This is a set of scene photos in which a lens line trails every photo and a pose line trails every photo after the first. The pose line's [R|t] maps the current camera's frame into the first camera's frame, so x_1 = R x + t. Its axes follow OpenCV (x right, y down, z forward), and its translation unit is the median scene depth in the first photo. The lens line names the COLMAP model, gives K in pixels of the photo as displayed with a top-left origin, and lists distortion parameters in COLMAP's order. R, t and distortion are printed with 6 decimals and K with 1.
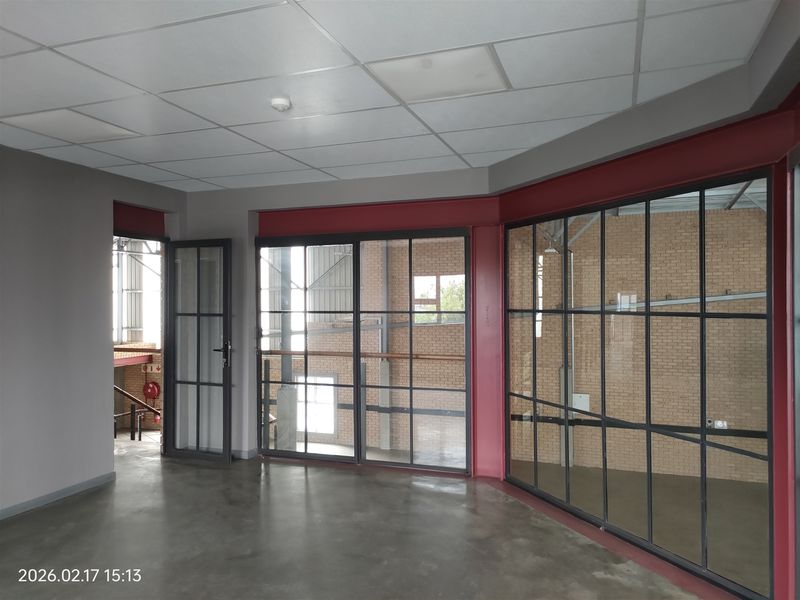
lens RADIAL K [[586.0, 0, 400.0], [0, 586.0, 300.0], [0, 0, 1]] dist [0.018548, 0.000151]
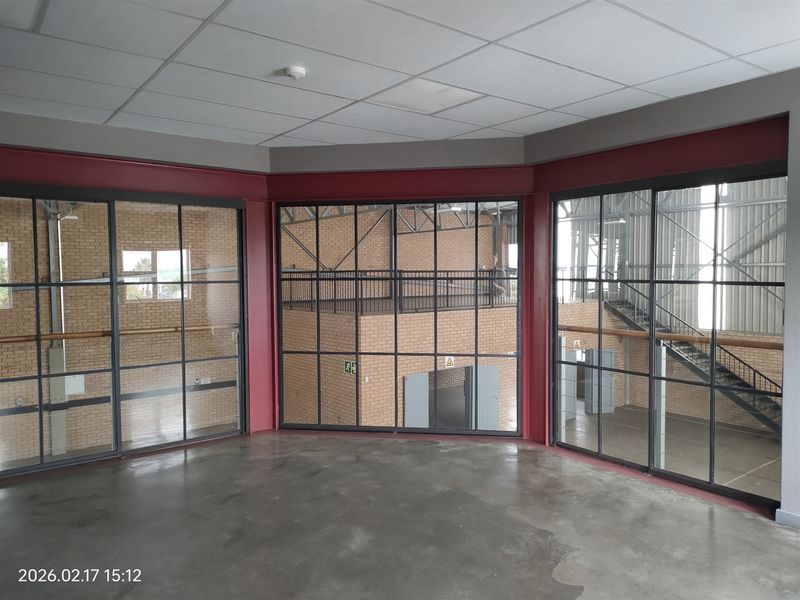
lens RADIAL K [[586.0, 0, 400.0], [0, 586.0, 300.0], [0, 0, 1]] dist [0.018548, 0.000151]
pose [[0.533329, -0.040177, 0.844953, -0.845352], [0.003150, 0.998959, 0.045511, 0.009579], [-0.845902, -0.021611, 0.532901, 0.262026]]
